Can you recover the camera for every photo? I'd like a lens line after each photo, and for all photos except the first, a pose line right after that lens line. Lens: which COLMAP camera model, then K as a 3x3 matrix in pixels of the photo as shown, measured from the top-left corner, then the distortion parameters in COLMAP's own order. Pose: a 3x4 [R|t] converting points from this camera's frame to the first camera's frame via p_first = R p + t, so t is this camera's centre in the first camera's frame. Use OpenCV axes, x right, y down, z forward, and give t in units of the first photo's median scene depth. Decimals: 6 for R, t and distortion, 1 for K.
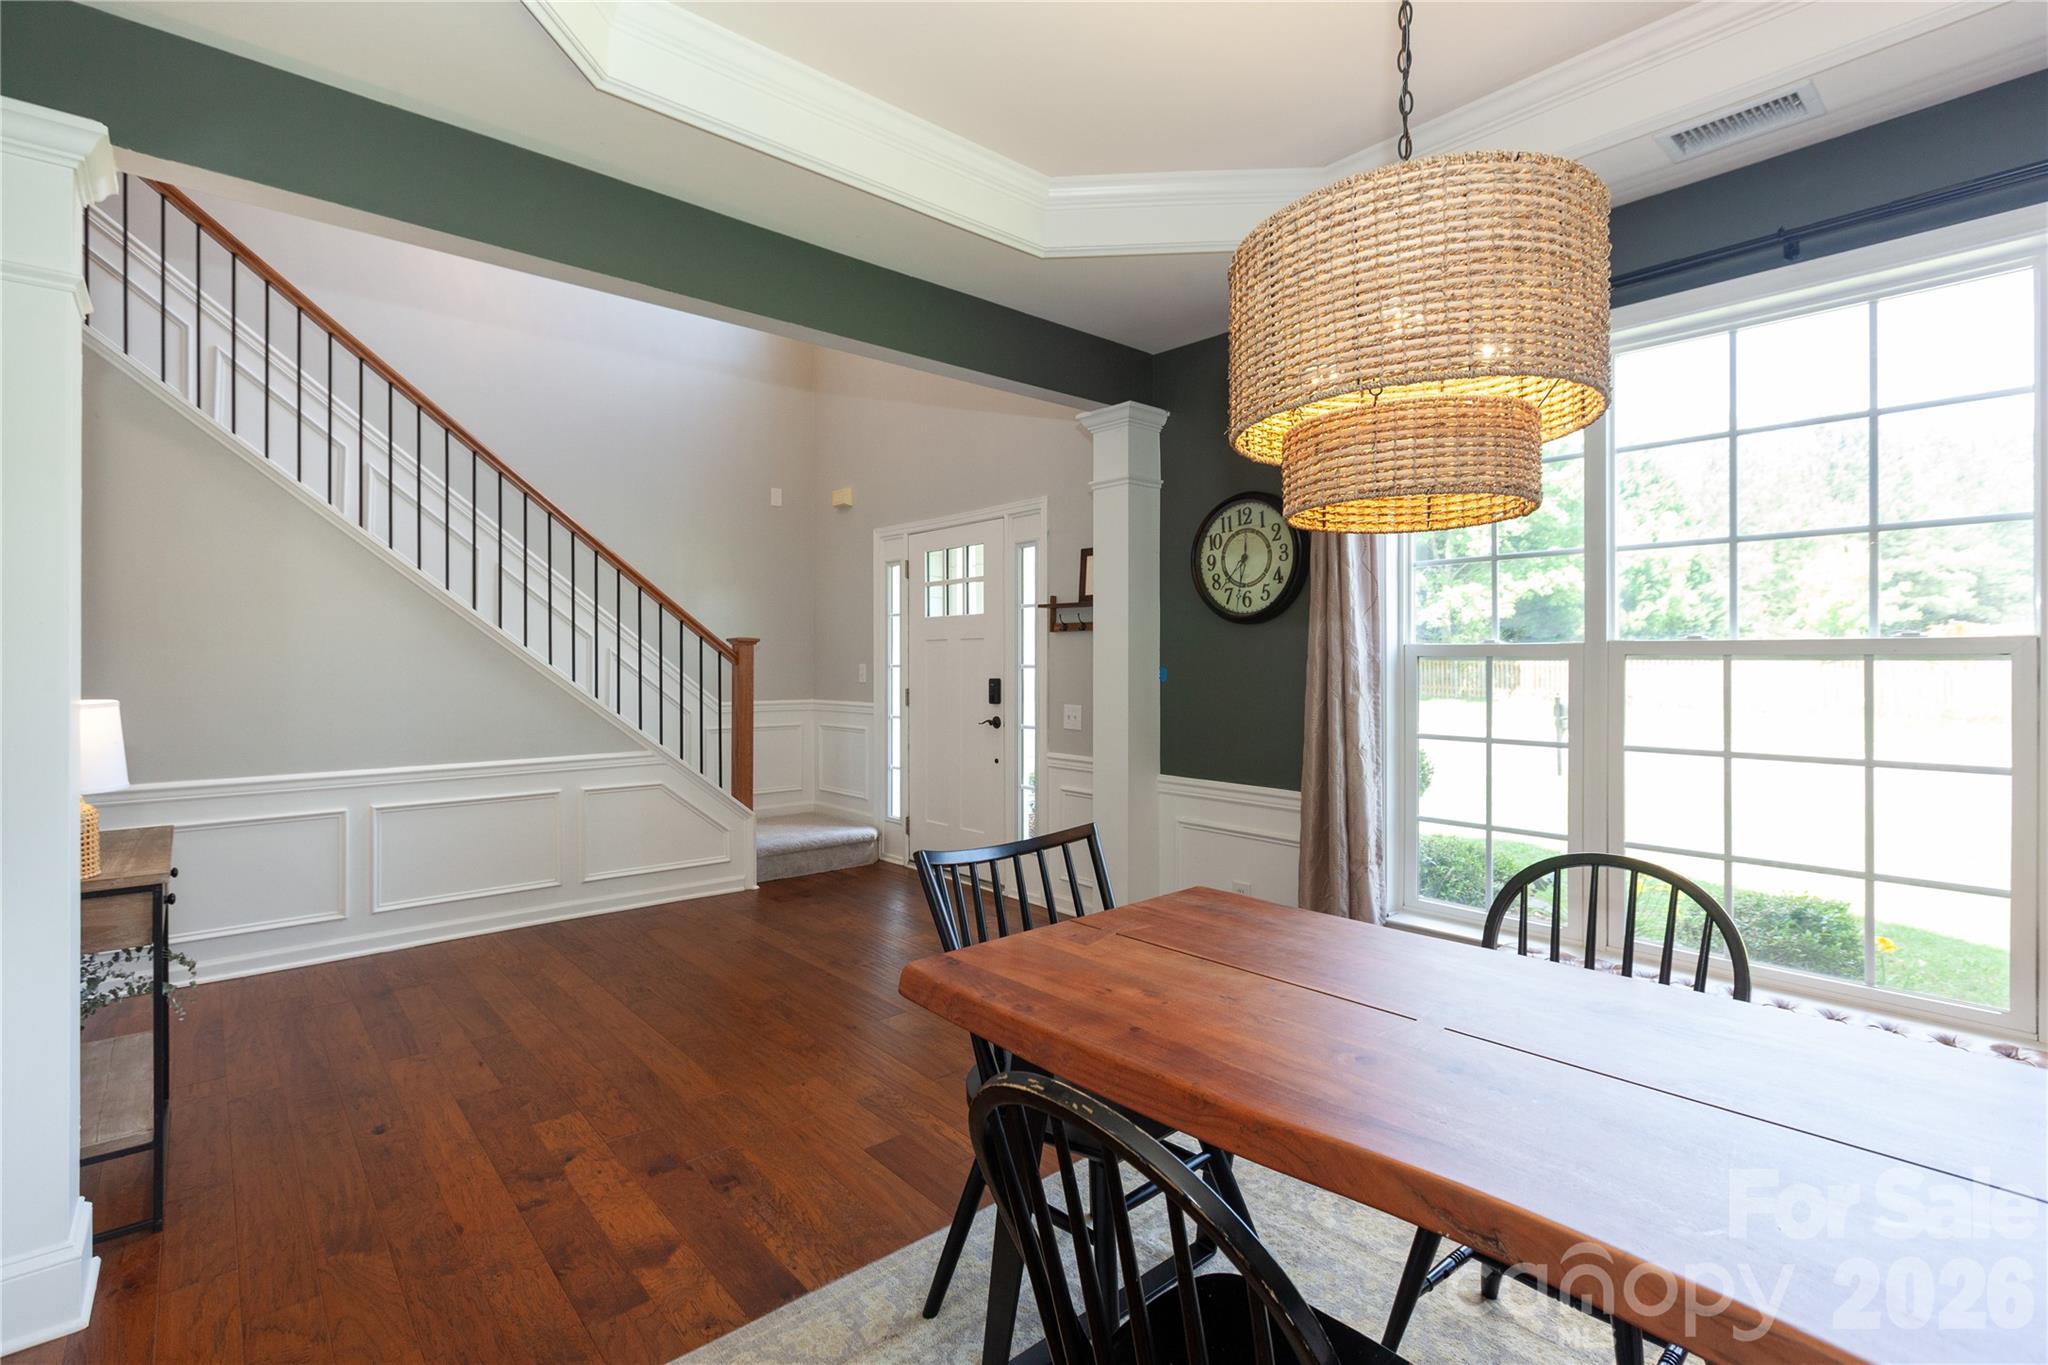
lens RADIAL K [[926.8, 0, 1023.5], [0, 926.8, 665.5], [0, 0, 1]] dist [-0.000822, -0.001503]
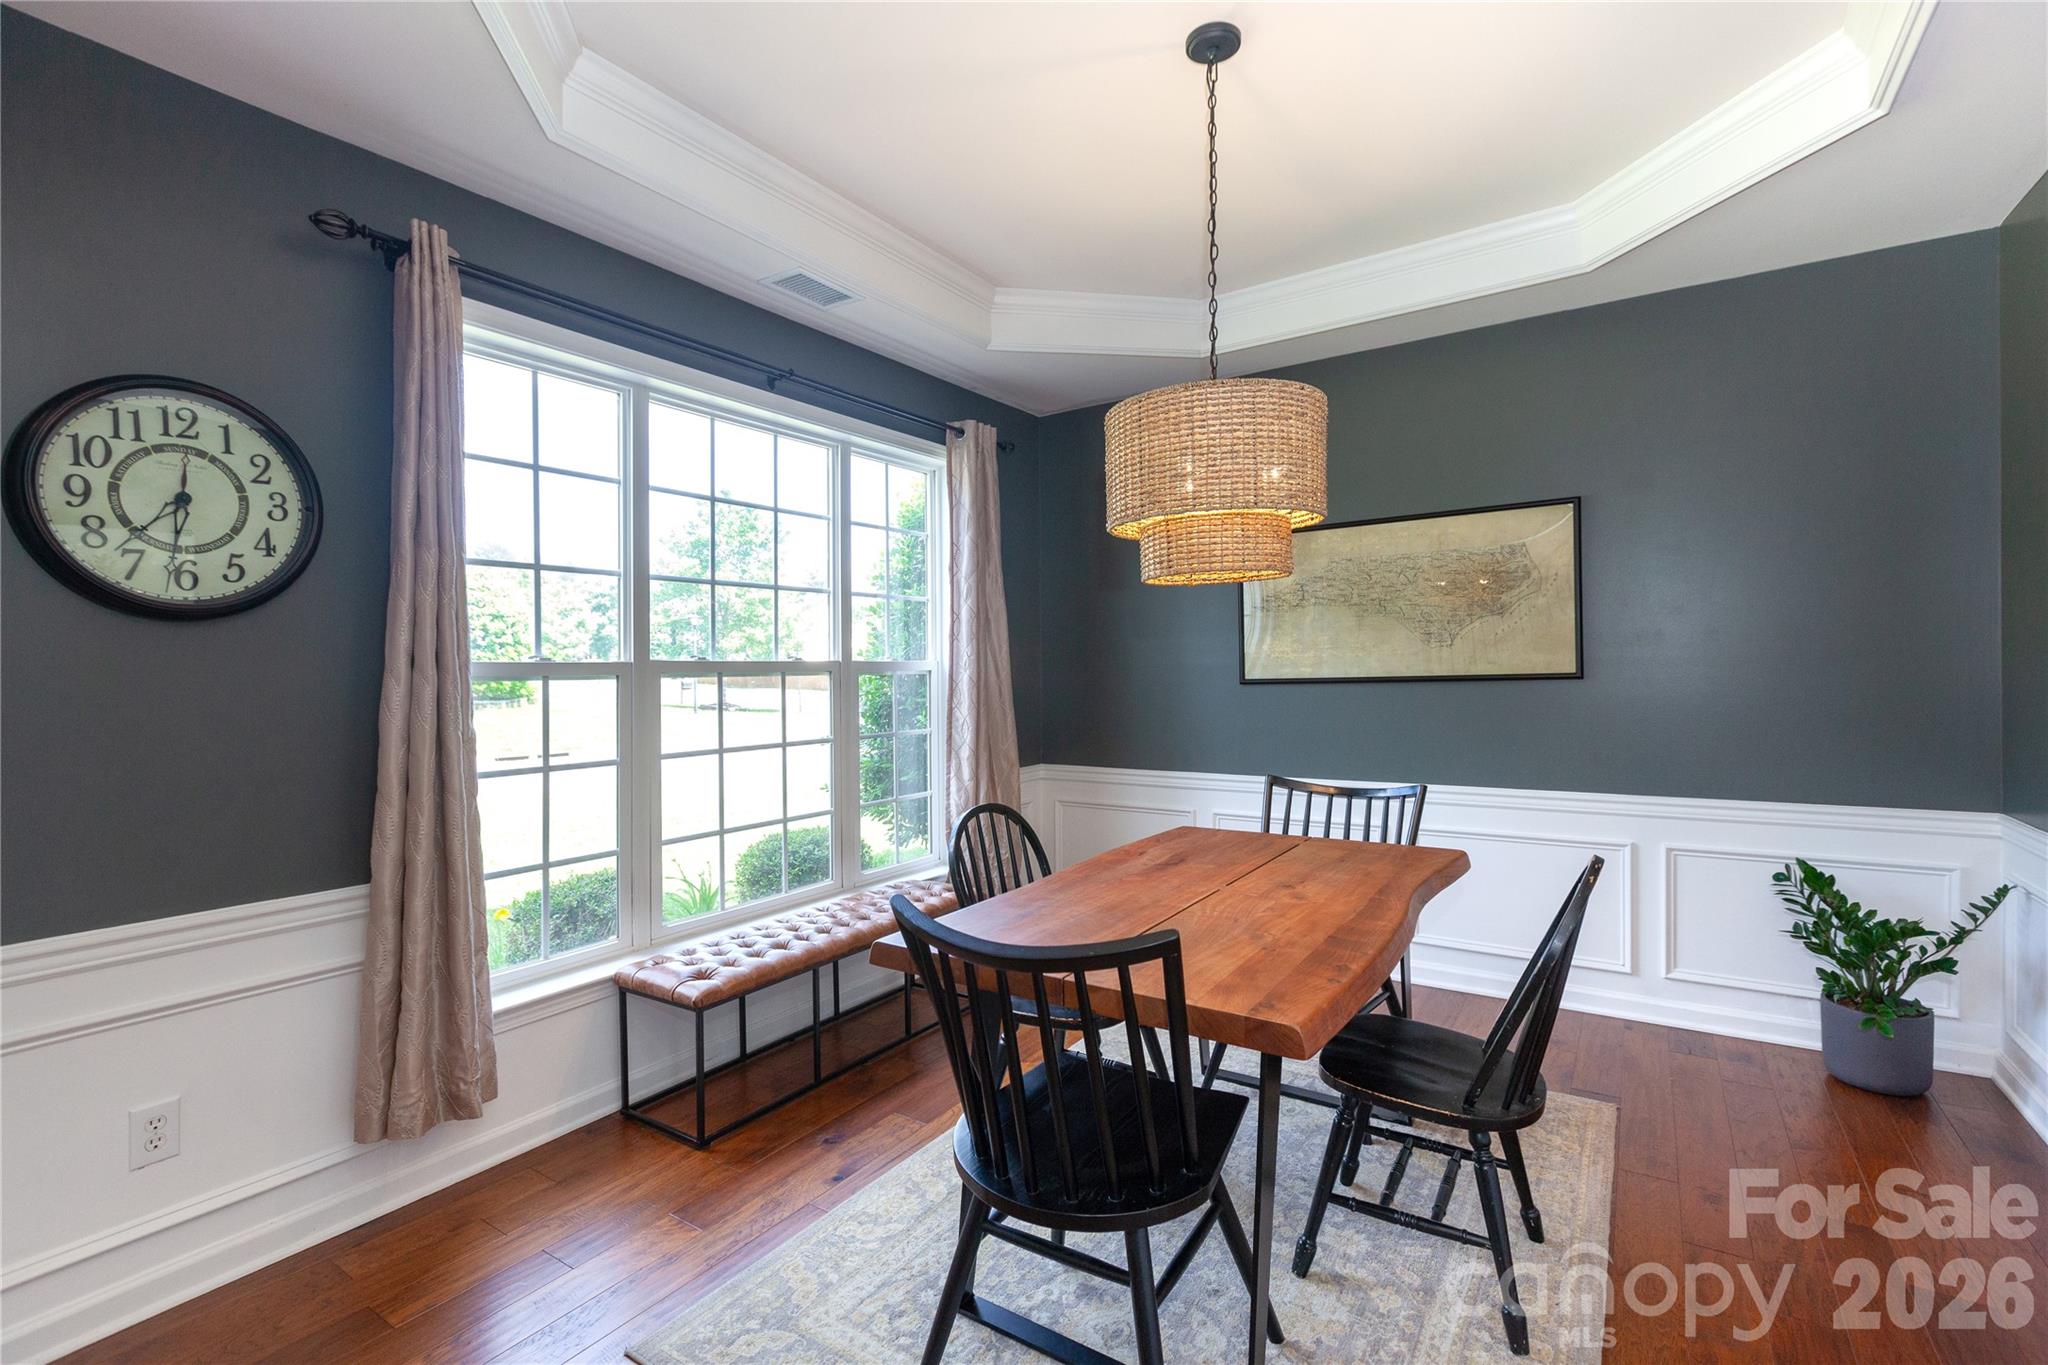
lens RADIAL K [[926.8, 0, 1022.4], [0, 926.8, 677.9], [0, 0, 1]] dist [-0.000822, -0.001503]
pose [[-0.259423, -0.016475, 0.965623, -0.419759], [0.006117, 0.999806, 0.018701, -0.018443], [-0.965744, 0.010758, -0.259272, 0.672161]]
